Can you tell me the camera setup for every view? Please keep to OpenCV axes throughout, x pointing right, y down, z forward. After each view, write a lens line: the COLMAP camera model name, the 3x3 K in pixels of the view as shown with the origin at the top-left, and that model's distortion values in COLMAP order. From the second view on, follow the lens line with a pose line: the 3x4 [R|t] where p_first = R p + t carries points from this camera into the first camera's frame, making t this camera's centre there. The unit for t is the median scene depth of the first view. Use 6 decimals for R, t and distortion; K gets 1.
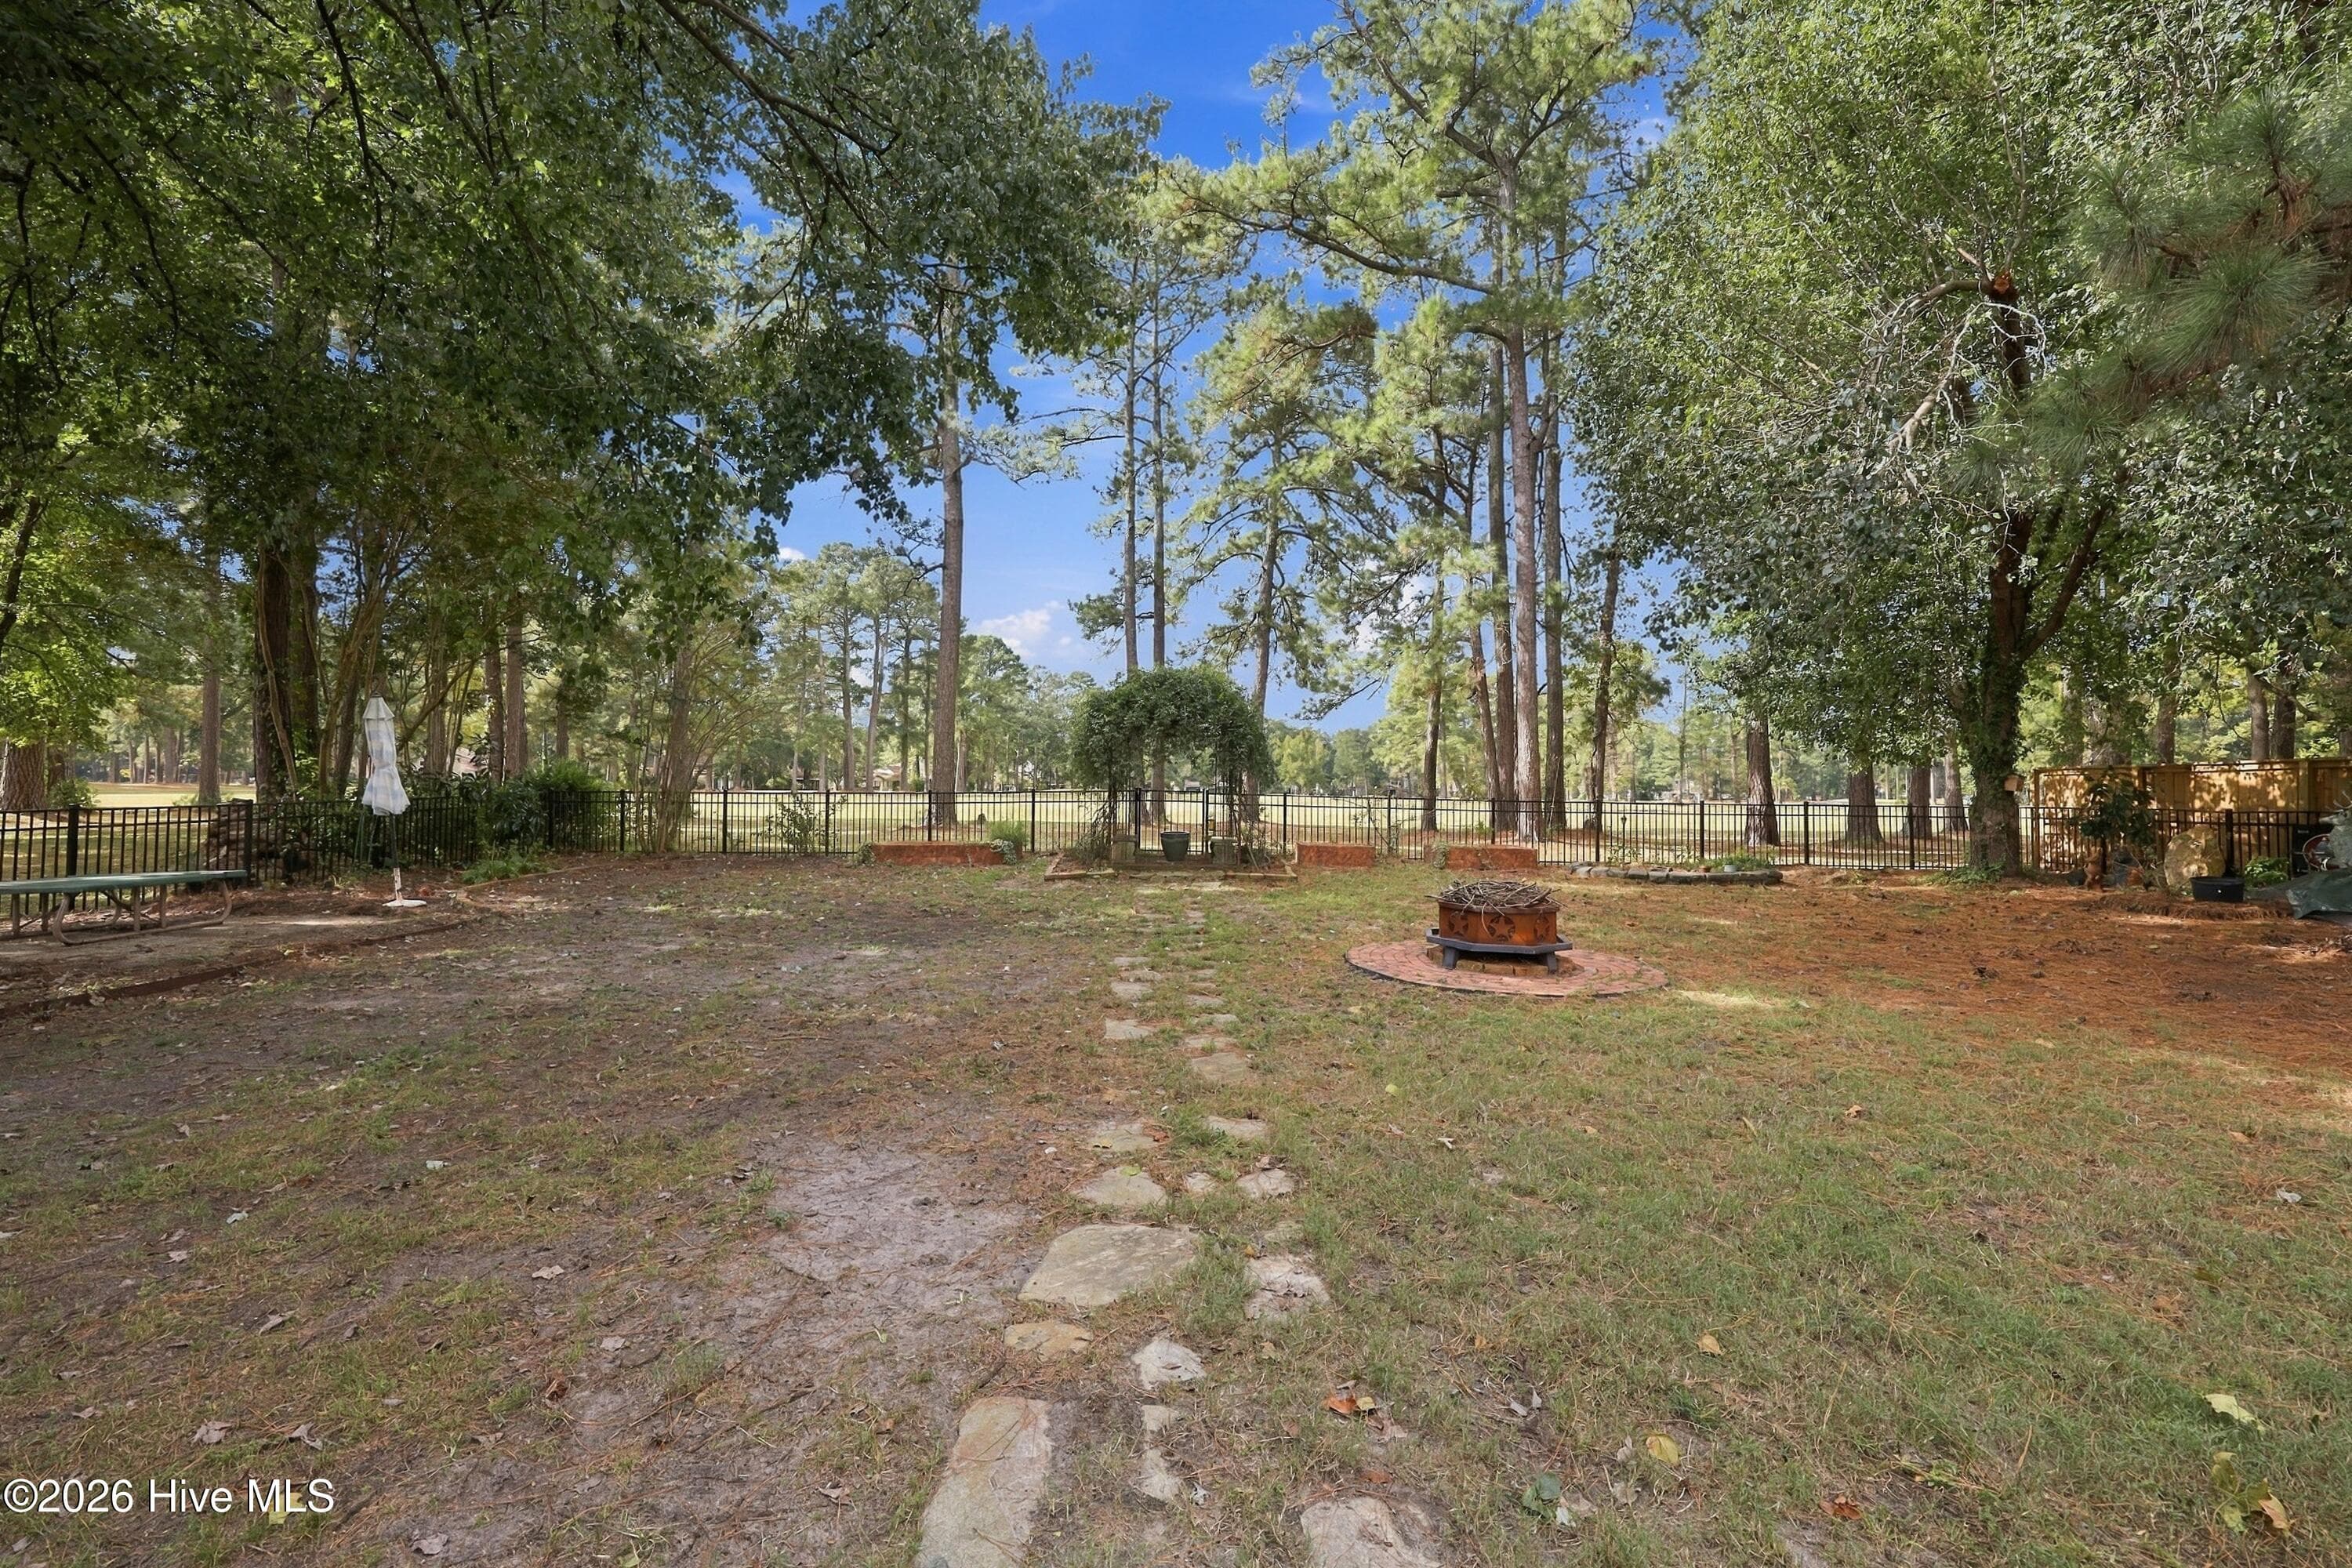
lens RADIAL K [[959.7, 0, 1186.7], [0, 959.7, 774.9], [0, 0, 1]] dist [-0.002775, 0.002155]
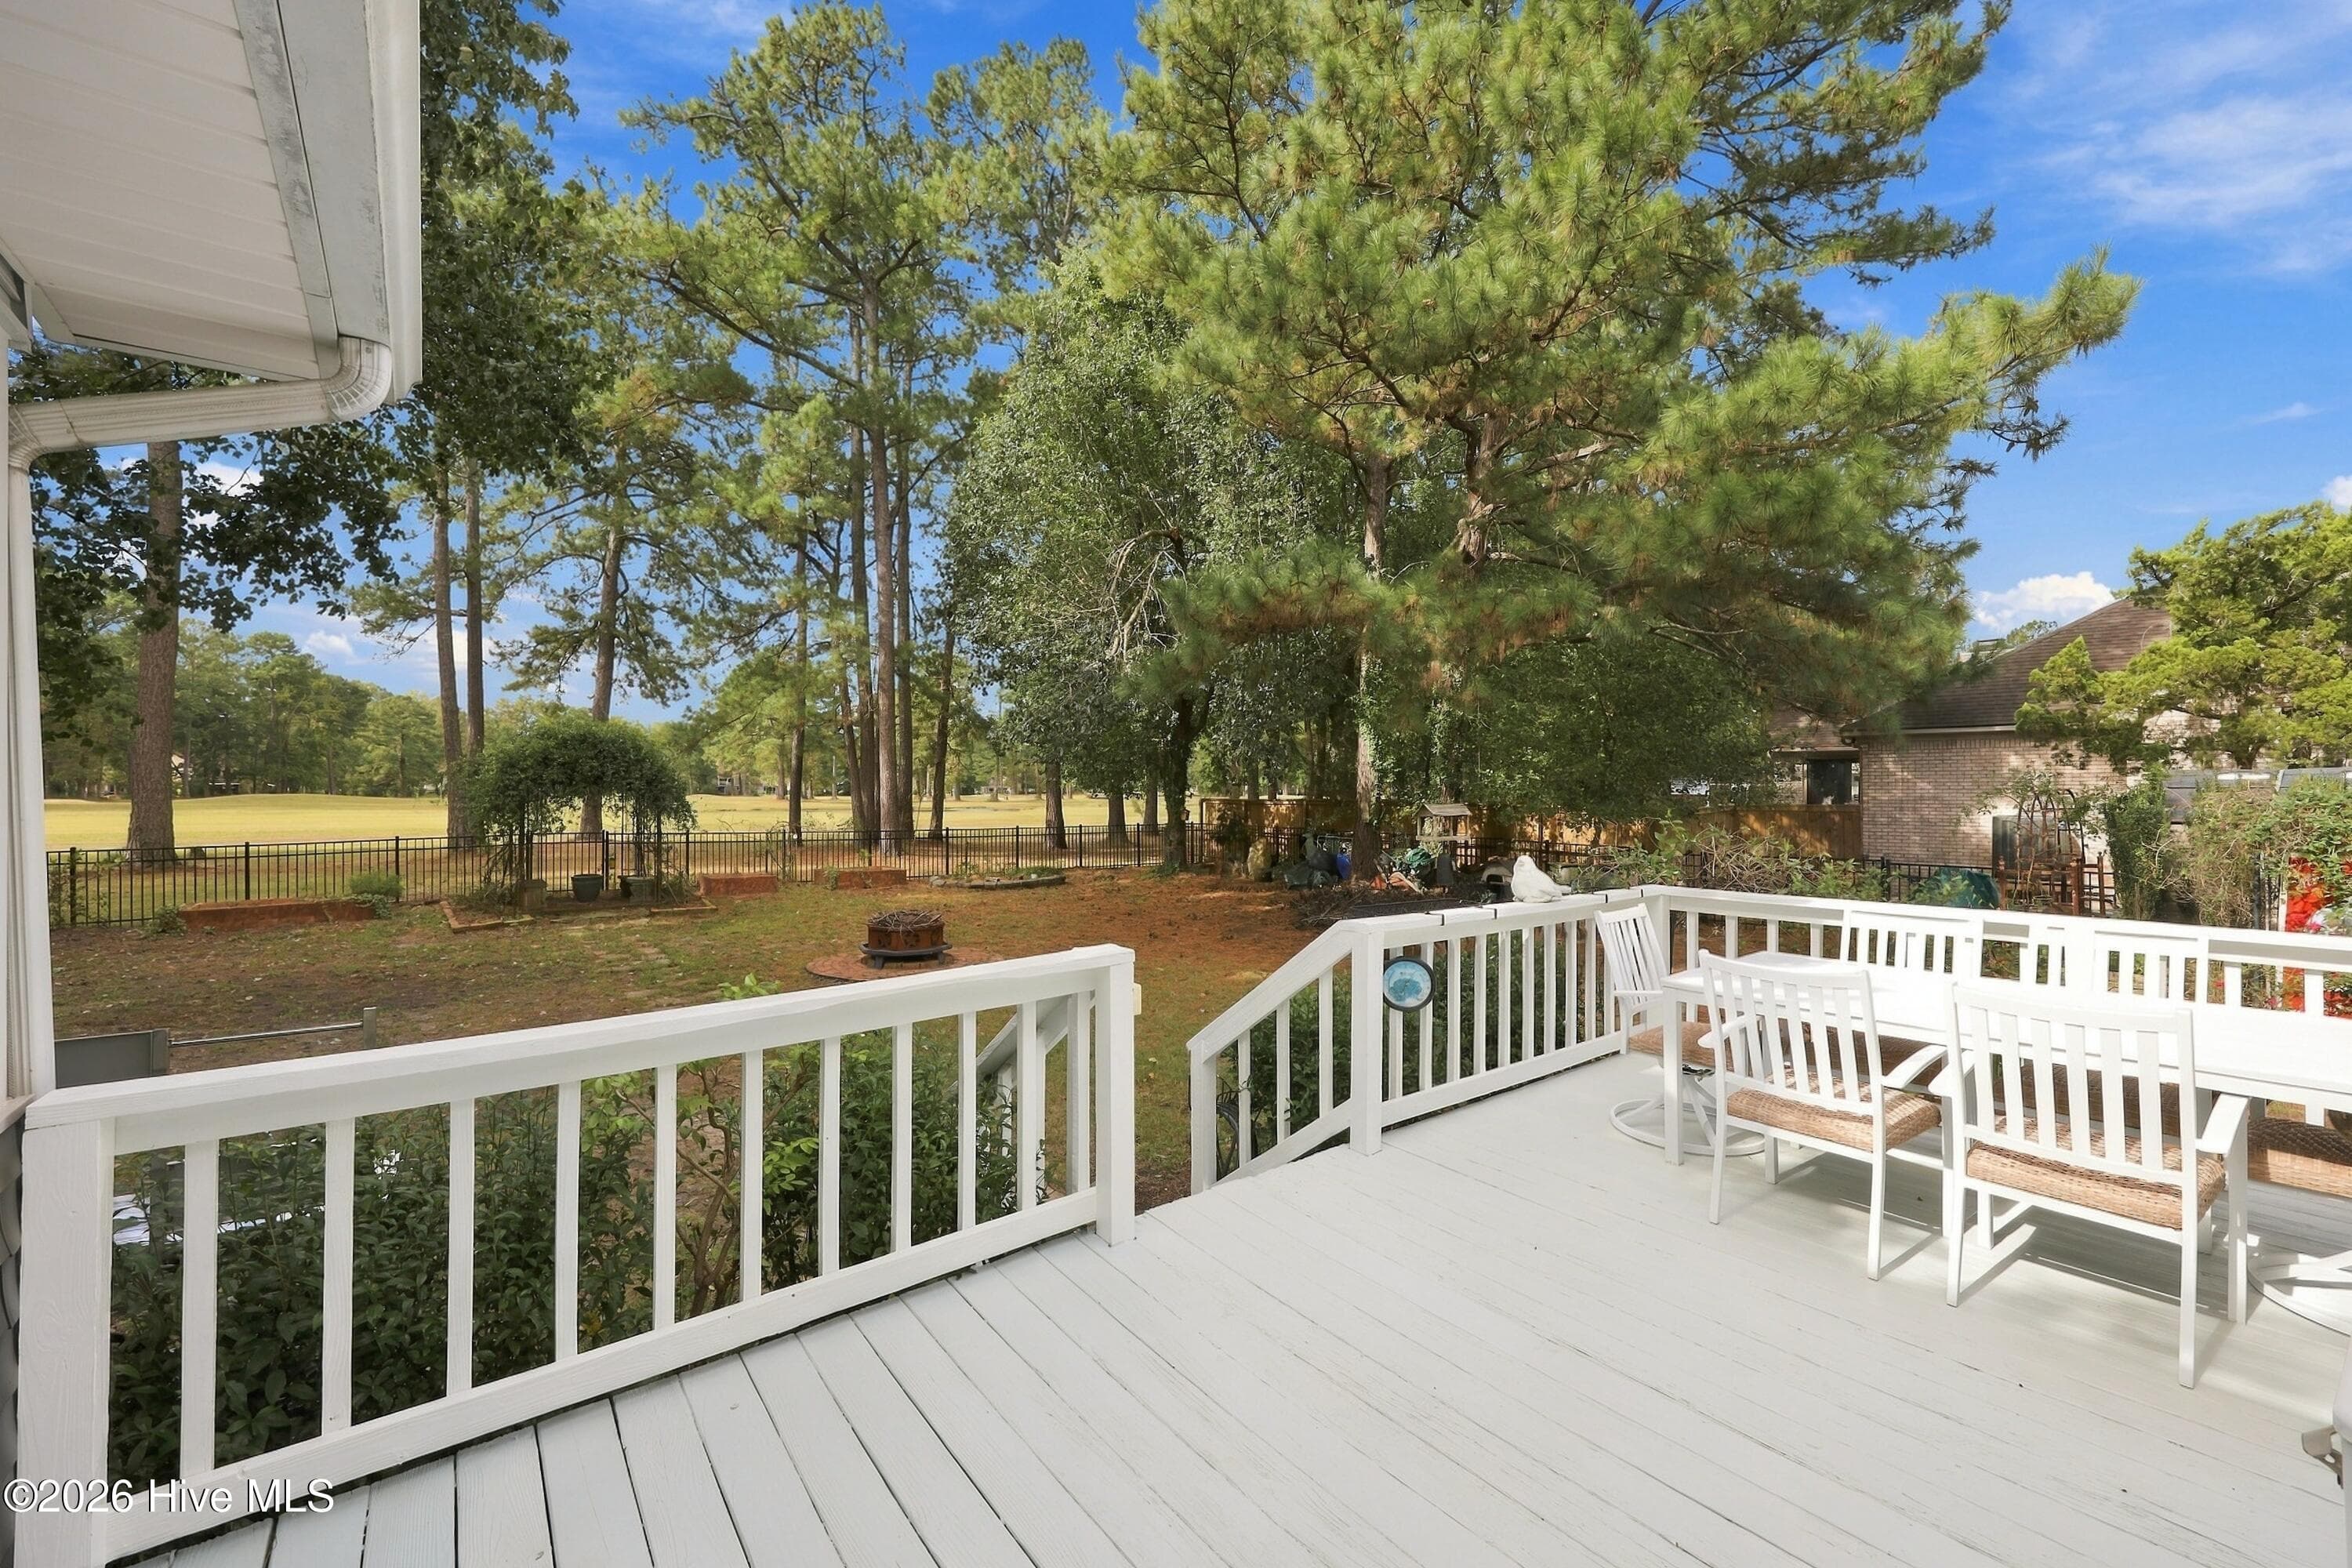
lens RADIAL K [[959.7, 0, 1164.6], [0, 959.7, 765.1], [0, 0, 1]] dist [-0.002775, 0.002155]
pose [[0.795815, 0.000176, 0.605540, -0.054455], [0.000408, 1.000000, -0.000827, -0.023325], [-0.605540, 0.000906, 0.795814, -0.095268]]
